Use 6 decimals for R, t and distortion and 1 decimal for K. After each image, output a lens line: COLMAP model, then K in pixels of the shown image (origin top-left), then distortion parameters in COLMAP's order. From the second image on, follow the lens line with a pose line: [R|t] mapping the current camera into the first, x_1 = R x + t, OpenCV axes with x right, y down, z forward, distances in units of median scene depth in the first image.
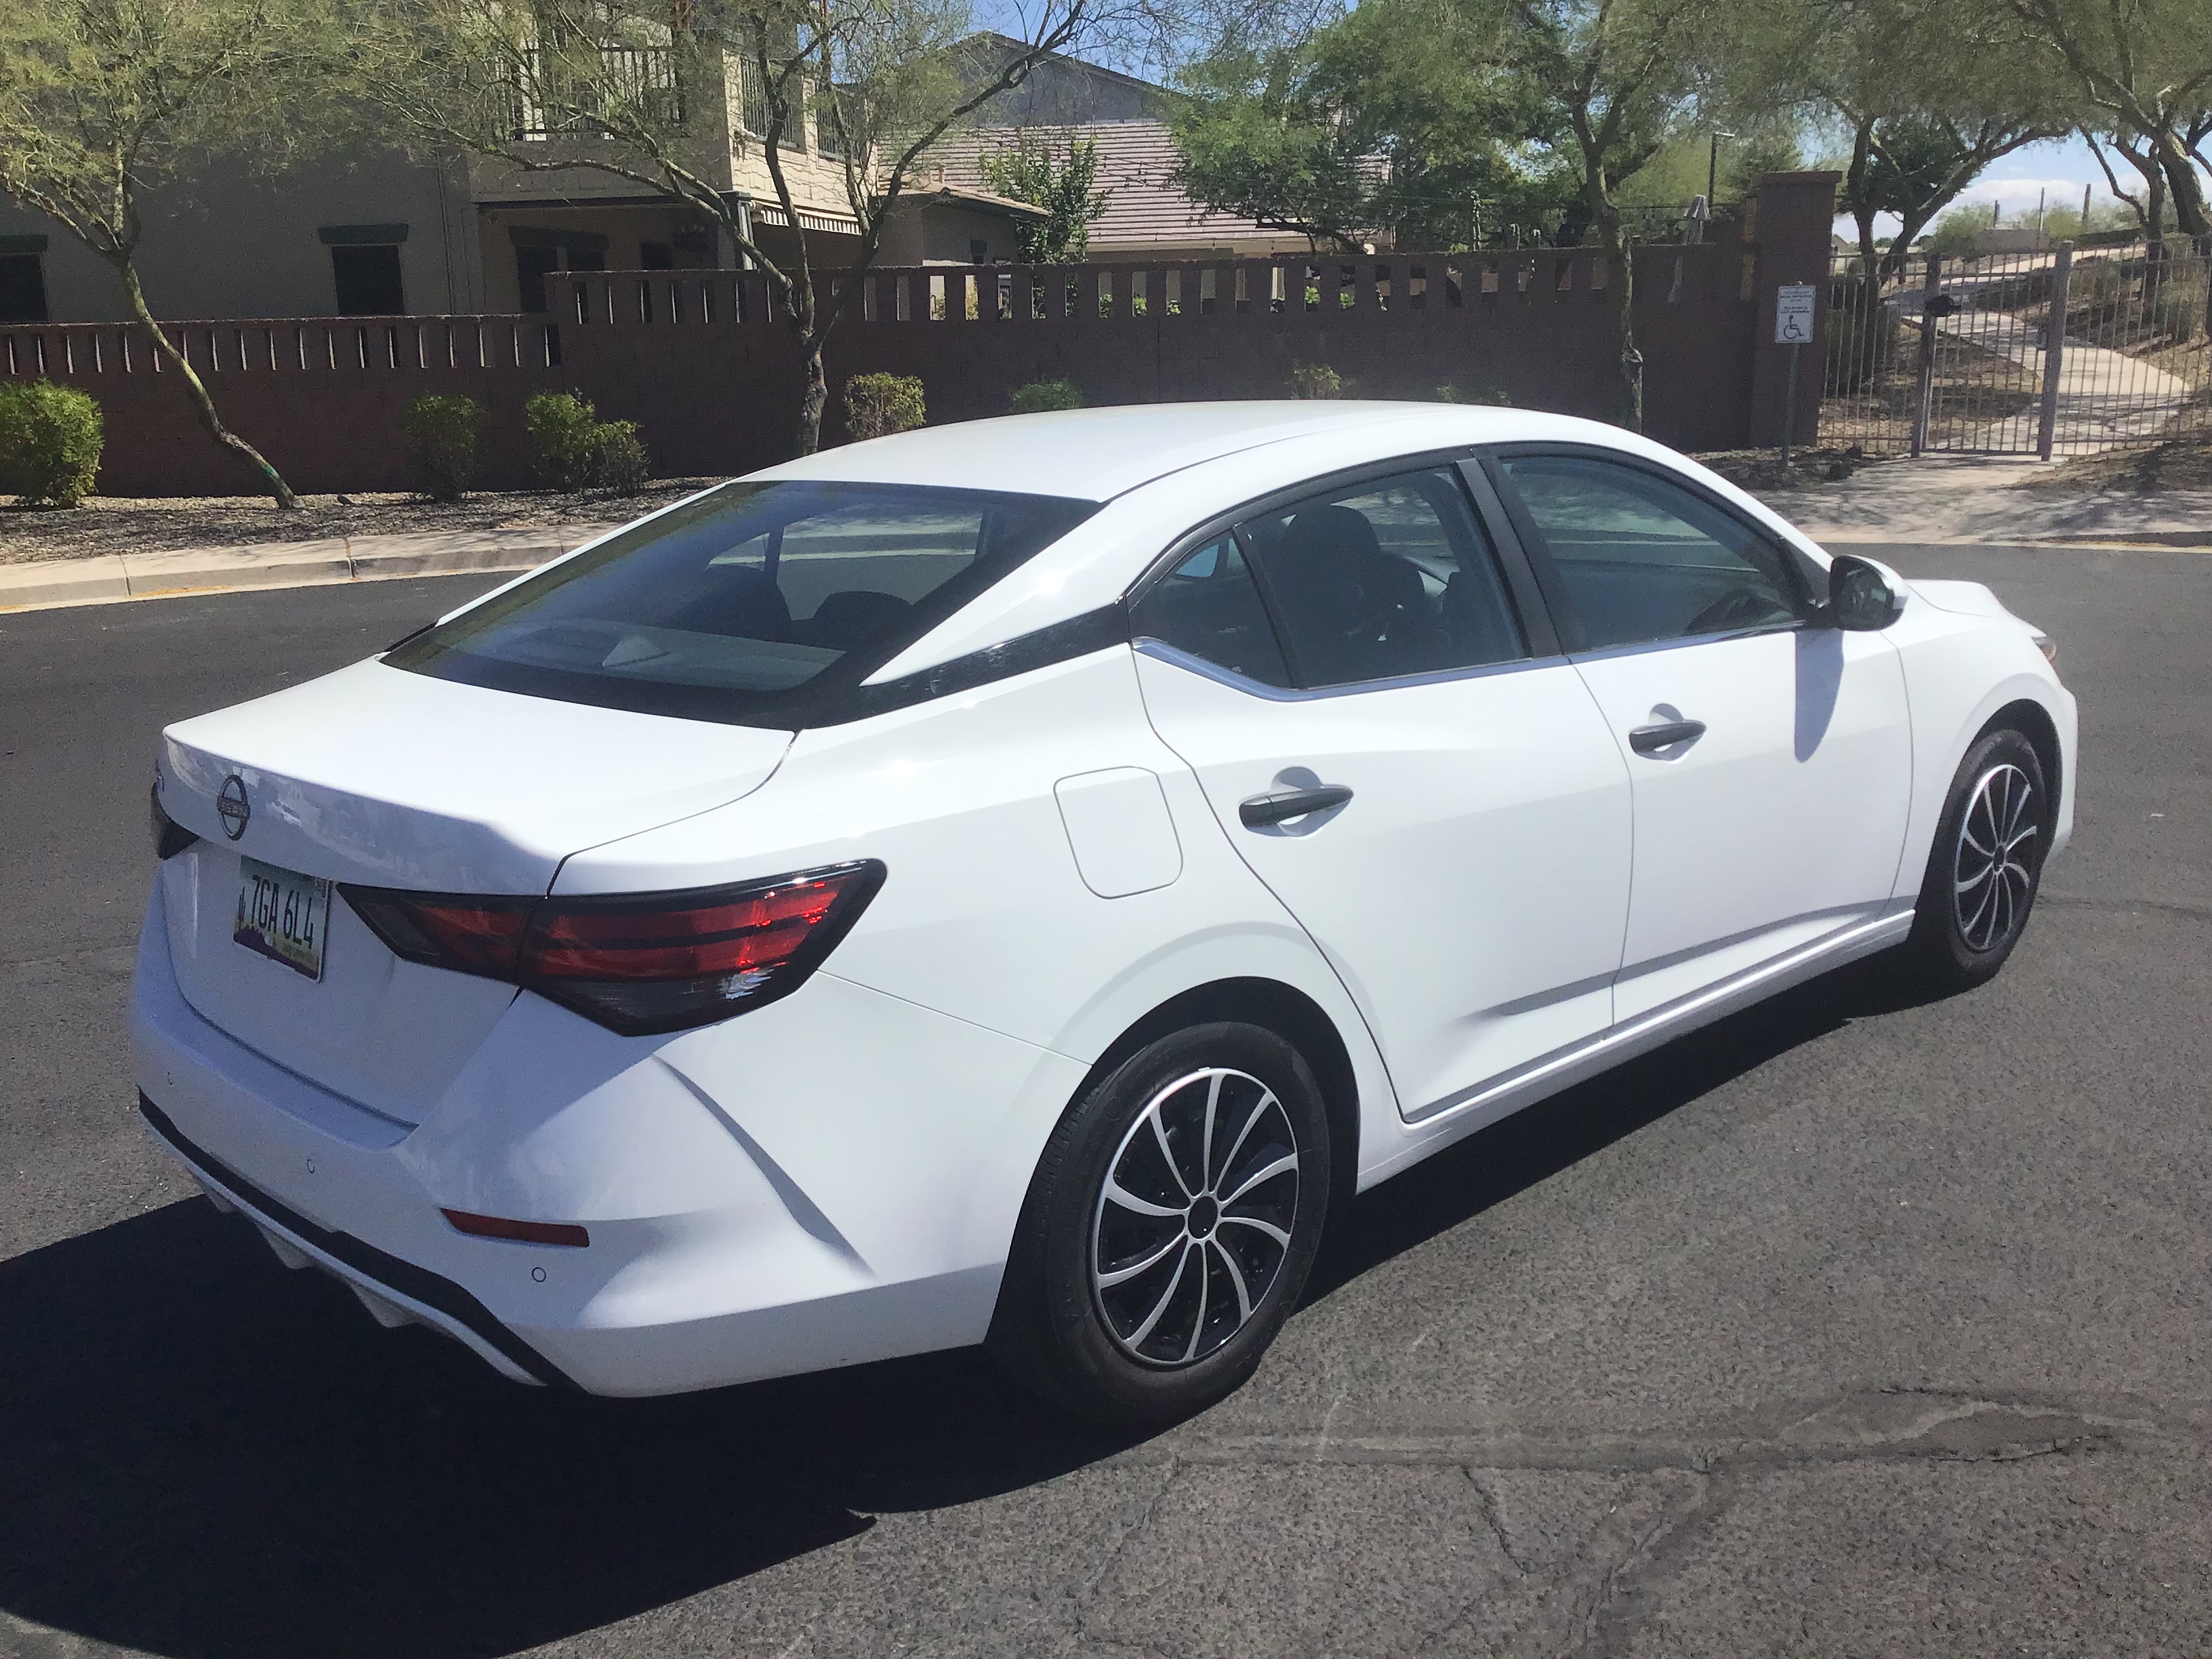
lens RADIAL K [[2023.5, 0, 1117.5], [0, 2023.5, 843.2], [0, 0, 1]] dist [0.016912, 0.000000]
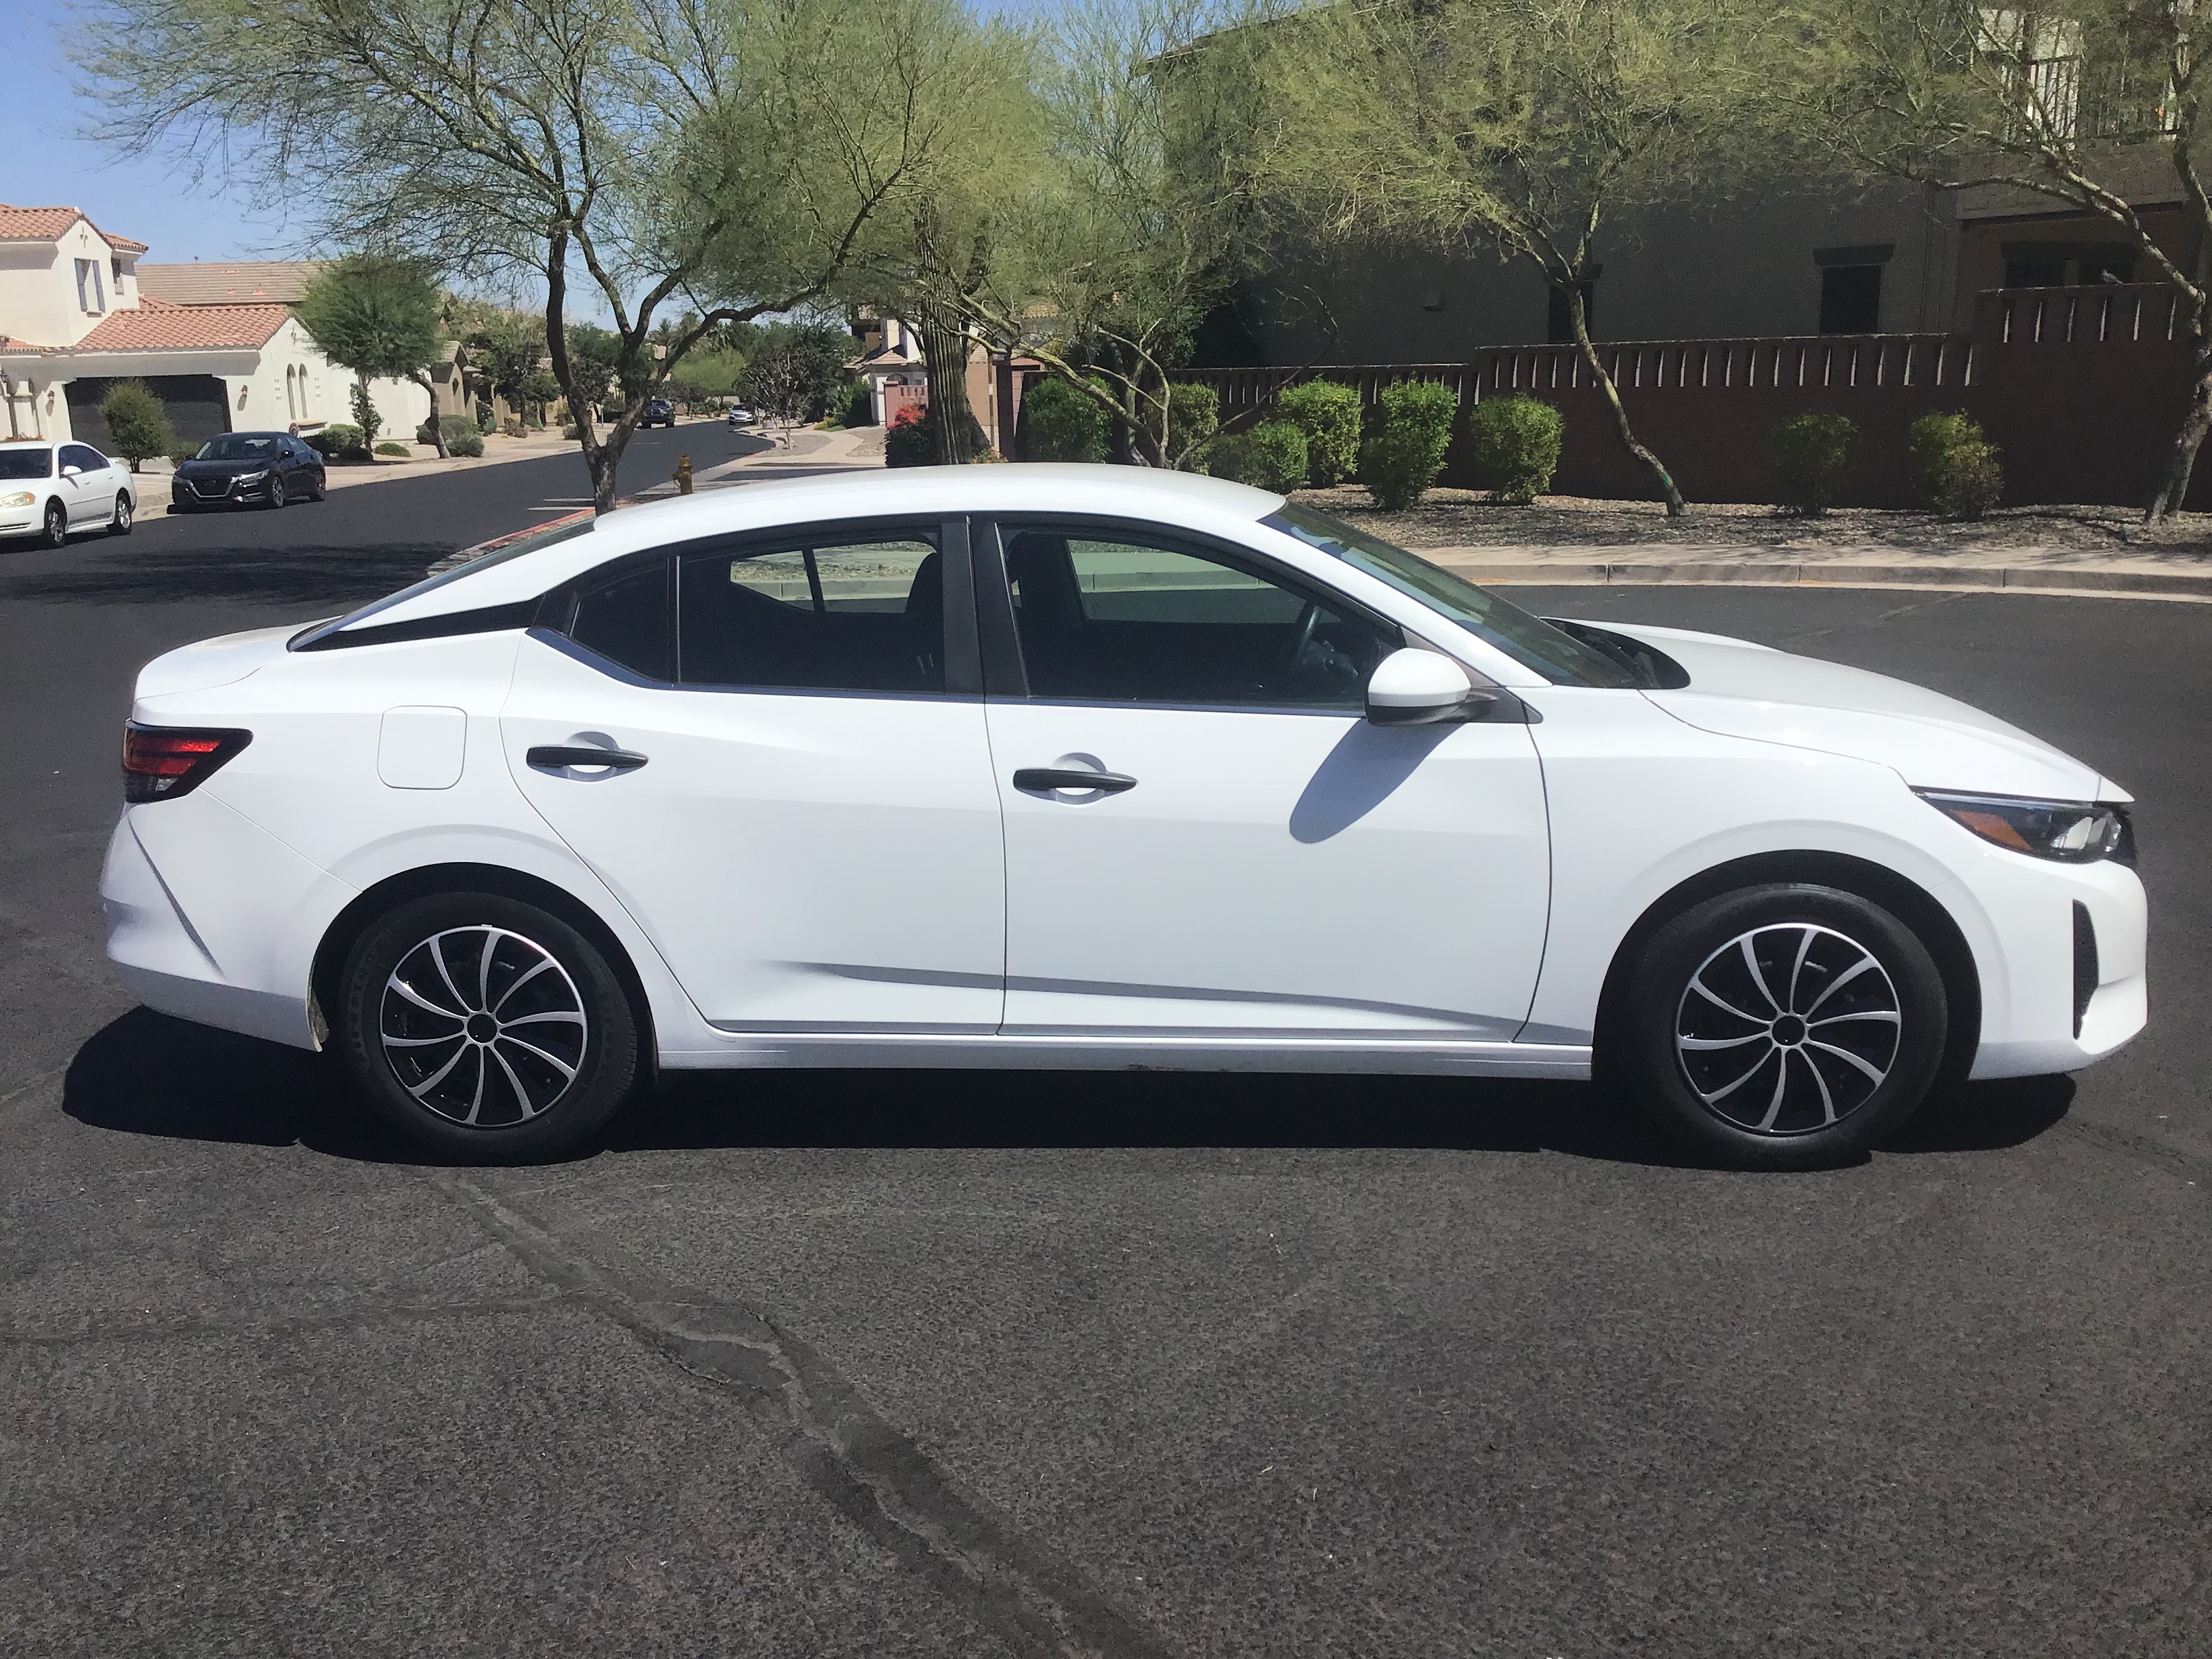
lens RADIAL K [[2023.5, 0, 1094.8], [0, 2023.5, 828.8], [0, 0, 1]] dist [0.016912, 0.000000]
pose [[0.668658, 0.173201, -0.723117, 0.203714], [-0.179823, 0.981293, 0.068759, -0.019783], [0.721498, 0.084057, 0.687295, 0.047500]]
